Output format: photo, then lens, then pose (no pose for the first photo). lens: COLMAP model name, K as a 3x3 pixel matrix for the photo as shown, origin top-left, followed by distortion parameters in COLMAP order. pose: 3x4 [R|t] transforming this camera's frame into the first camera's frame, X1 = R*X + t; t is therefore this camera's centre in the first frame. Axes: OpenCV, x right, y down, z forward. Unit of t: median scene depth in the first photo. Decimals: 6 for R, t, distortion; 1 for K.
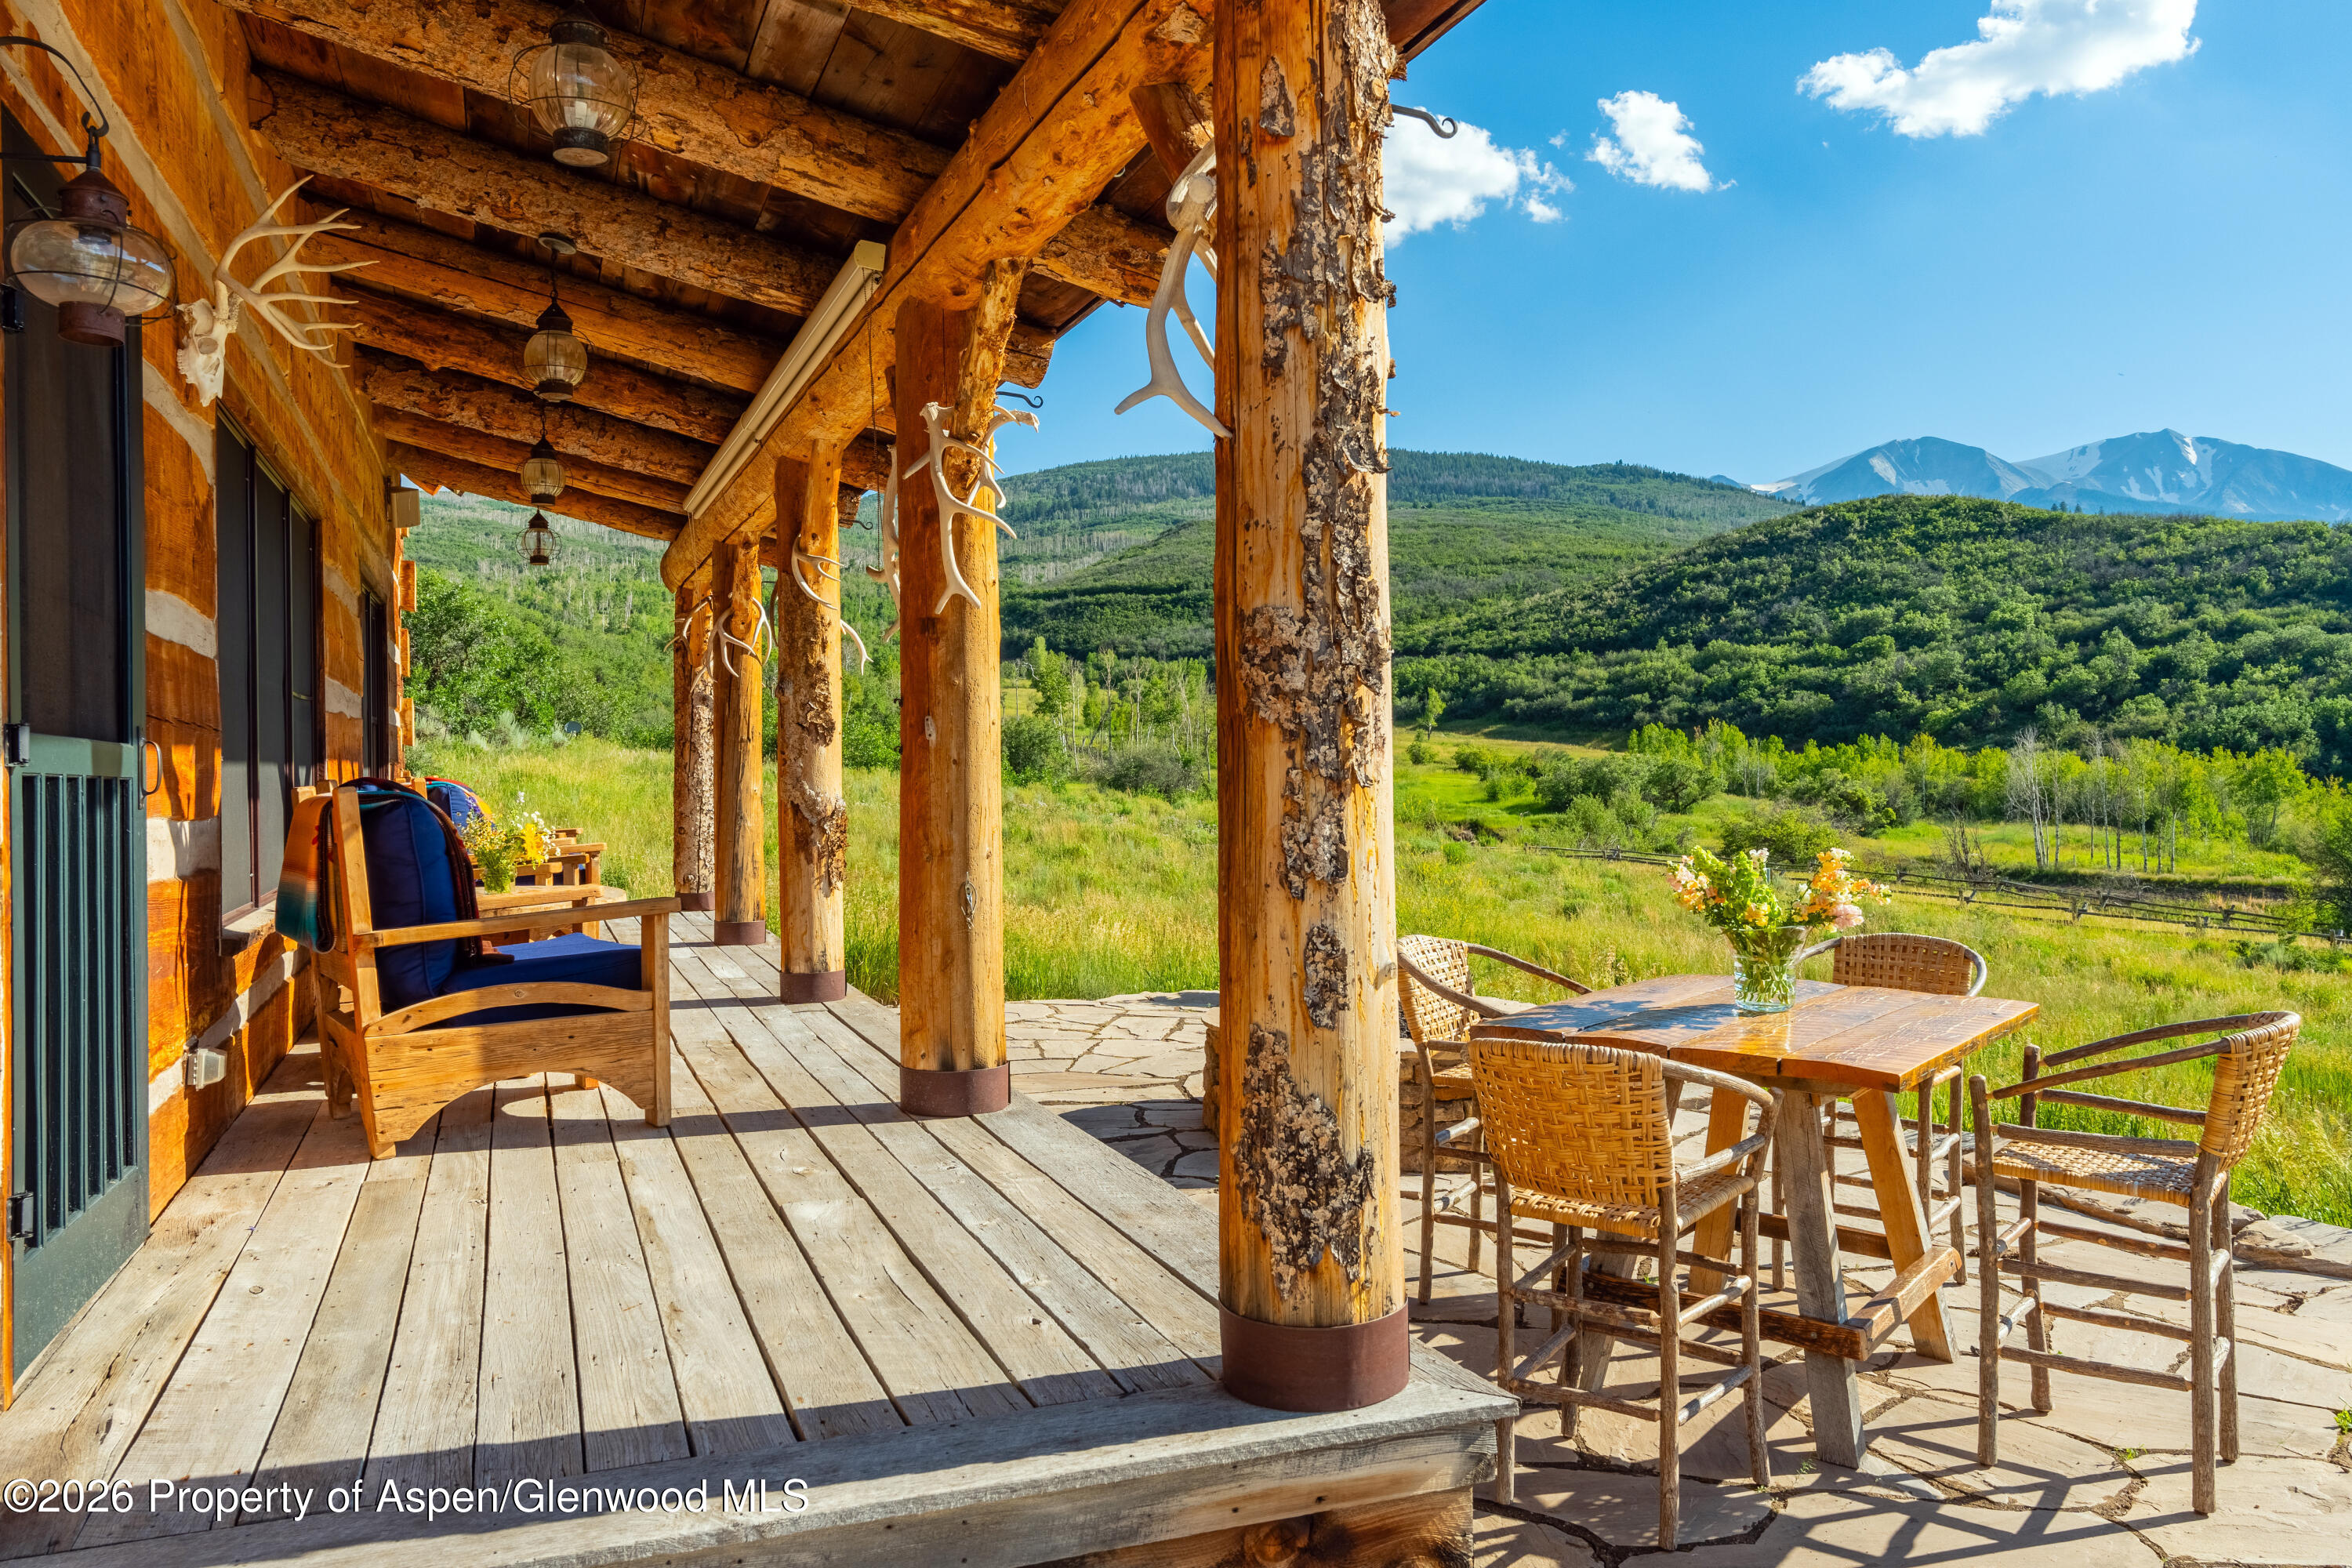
lens RADIAL K [[1639.7, 0, 1125.6], [0, 1639.7, 771.0], [0, 0, 1]] dist [0.005582, -0.004224]
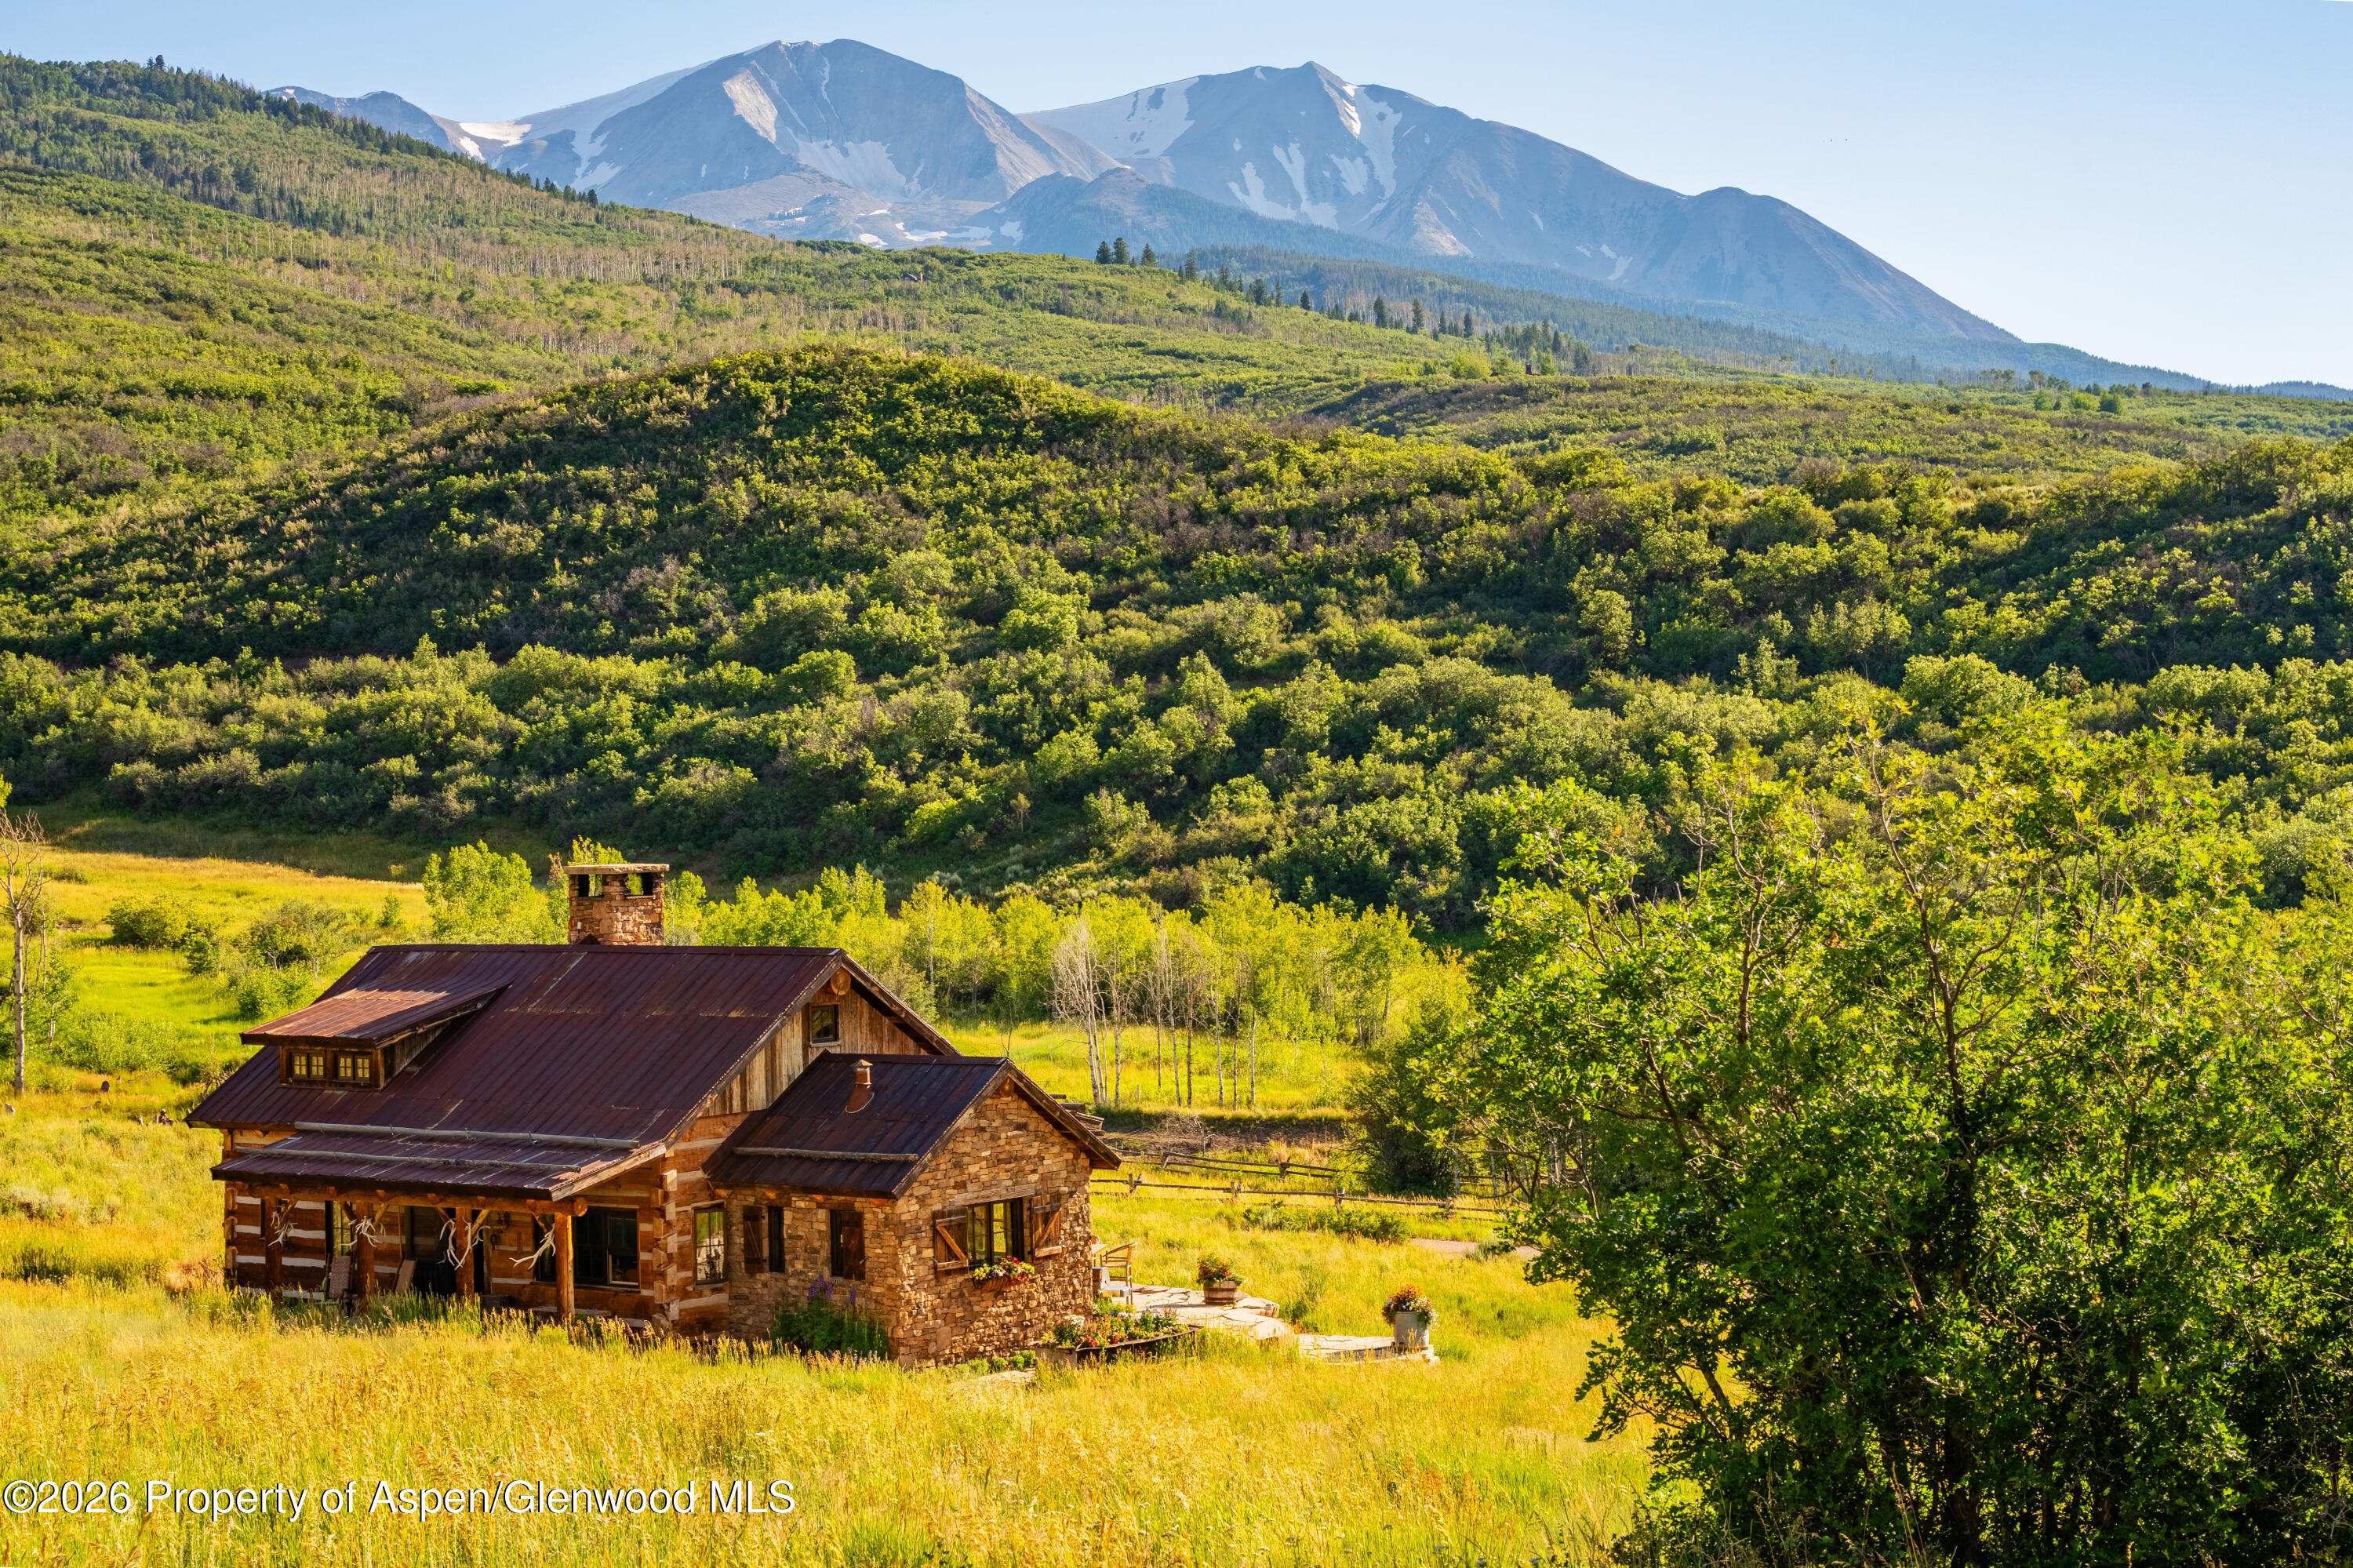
lens RADIAL K [[4697.7, 0, 1121.6], [0, 4697.7, 778.6], [0, 0, 1]] dist [0.289322, 0.000000]
pose [[0.869538, -0.018917, 0.493504, -0.253465], [0.018591, 0.999812, 0.005568, -0.053329], [-0.493516, 0.004333, 0.869726, -0.451599]]
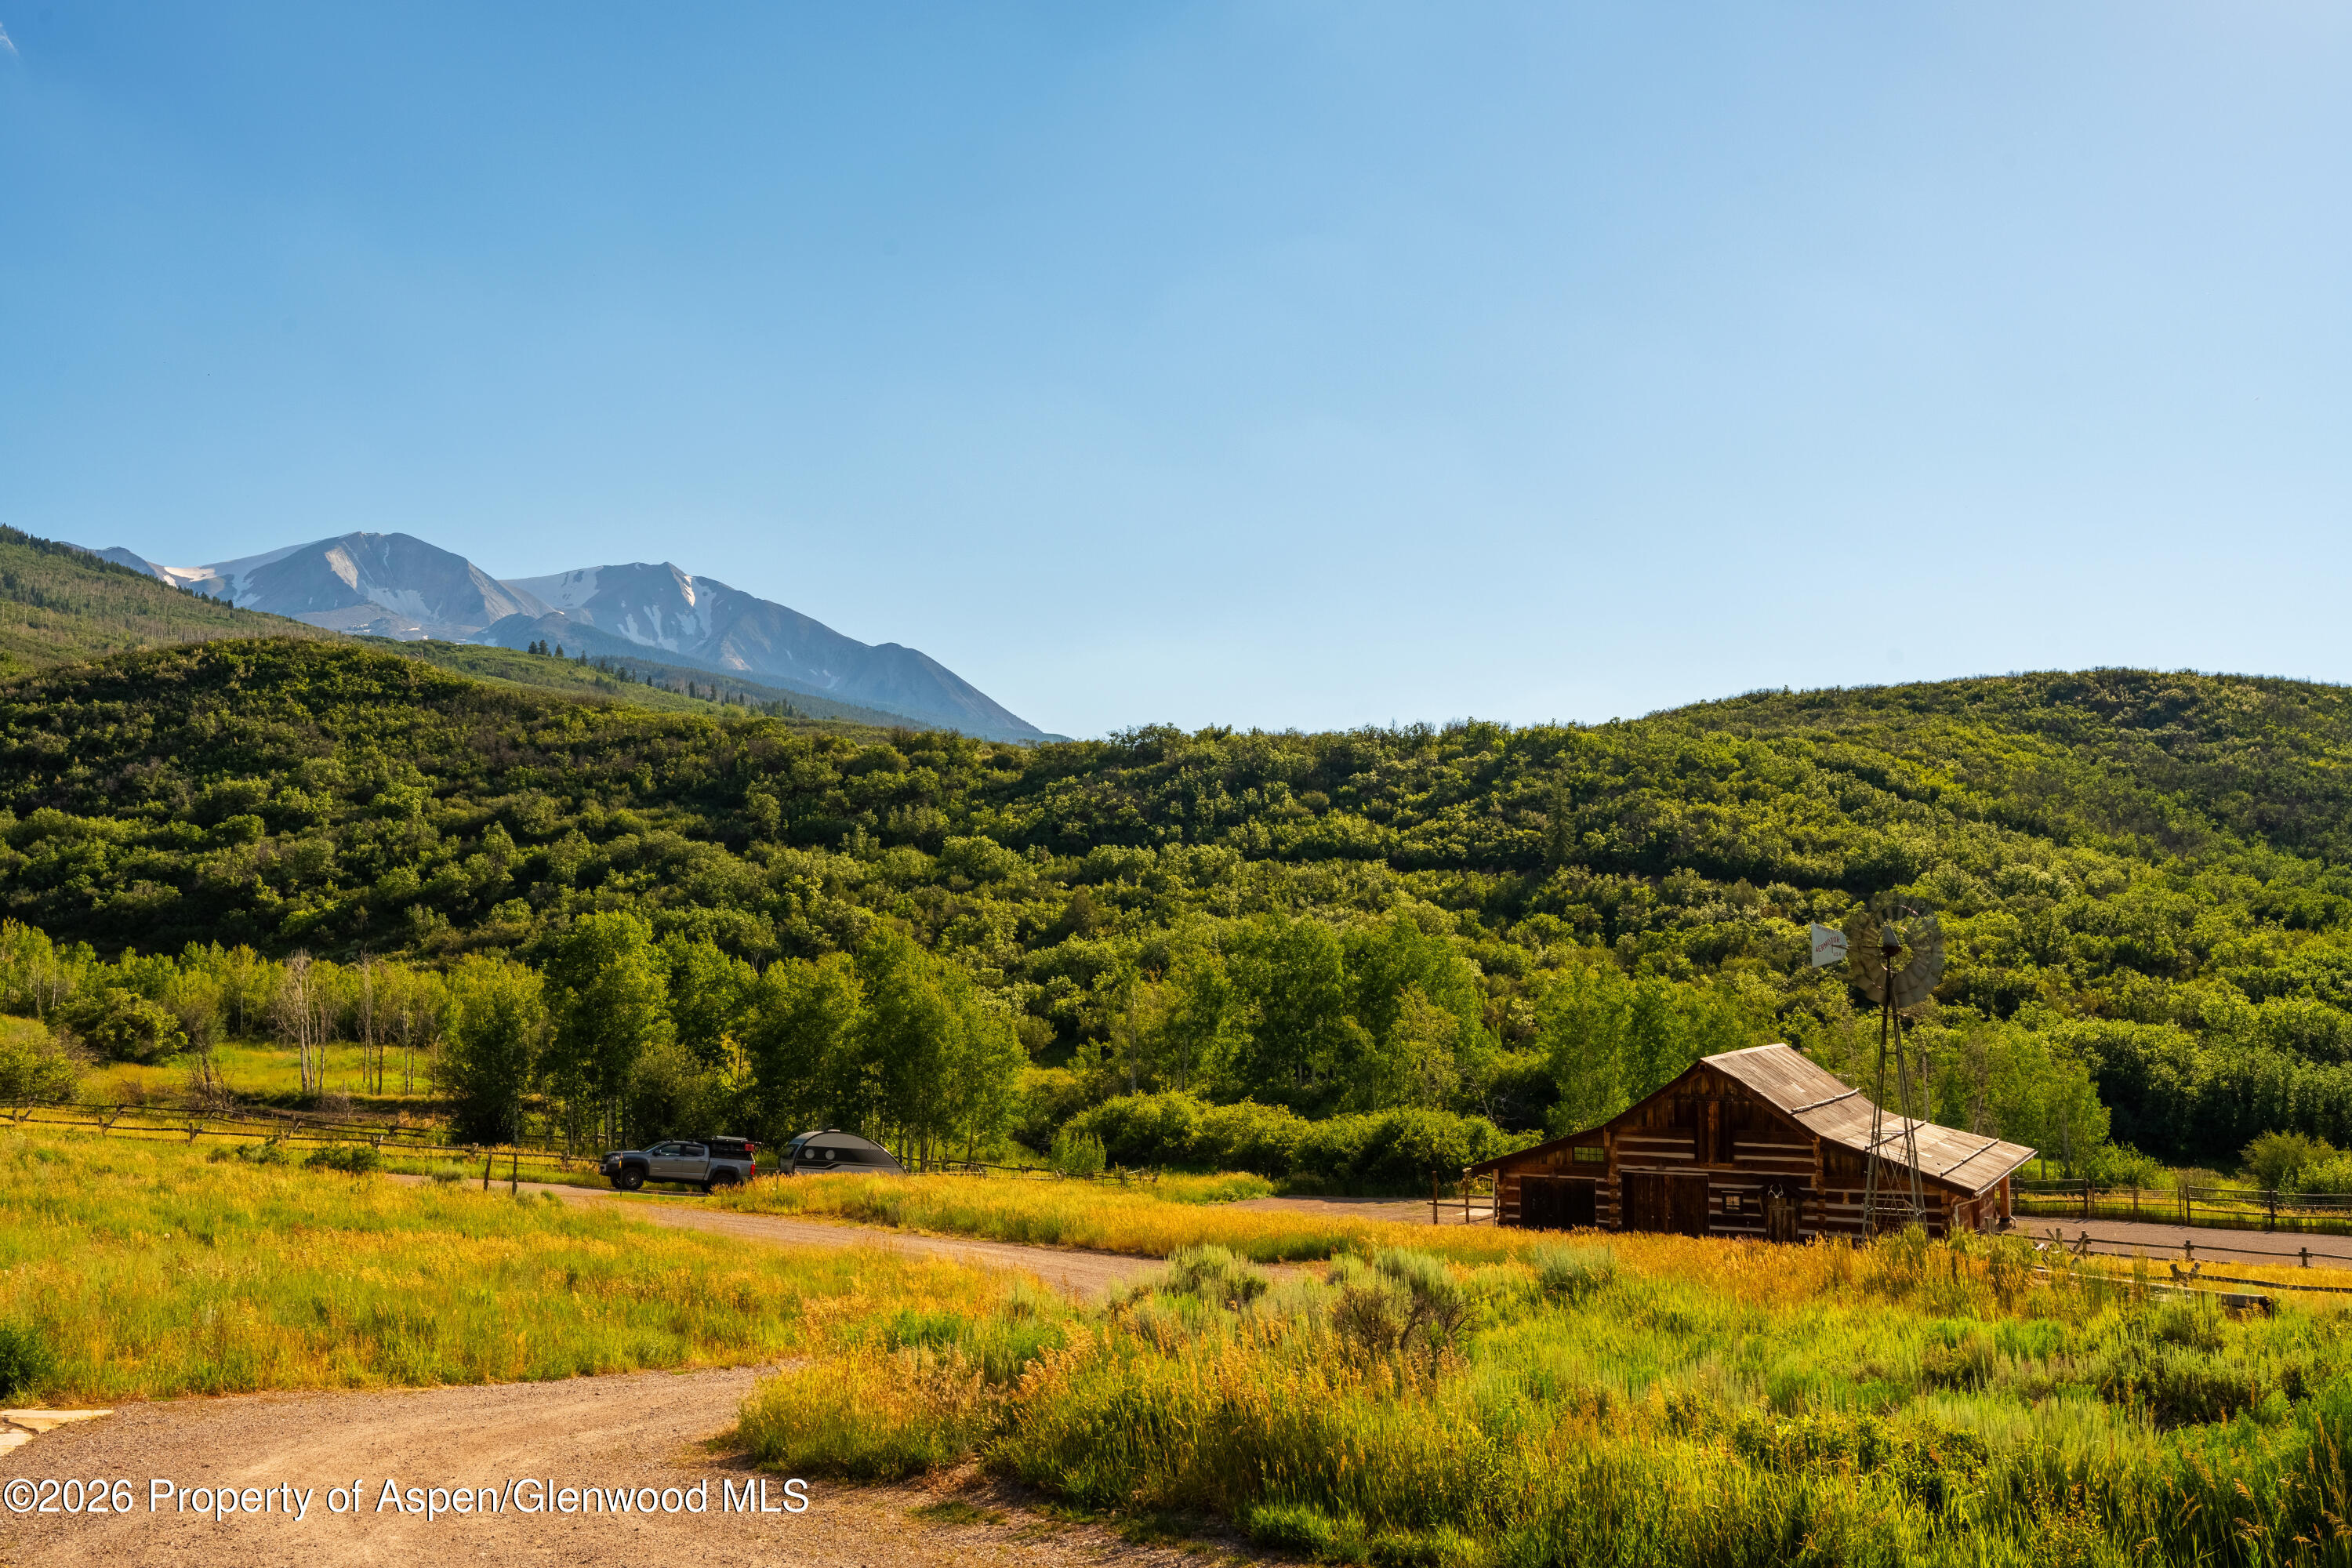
lens RADIAL K [[2381.8, 0, 1178.8], [0, 2381.8, 777.6], [0, 0, 1]] dist [0.021738, 0.000000]
pose [[0.726538, 0.056375, 0.684810, -0.027234], [-0.003633, 0.996930, -0.078215, -0.010334], [-0.687117, 0.054338, 0.724512, -0.217953]]
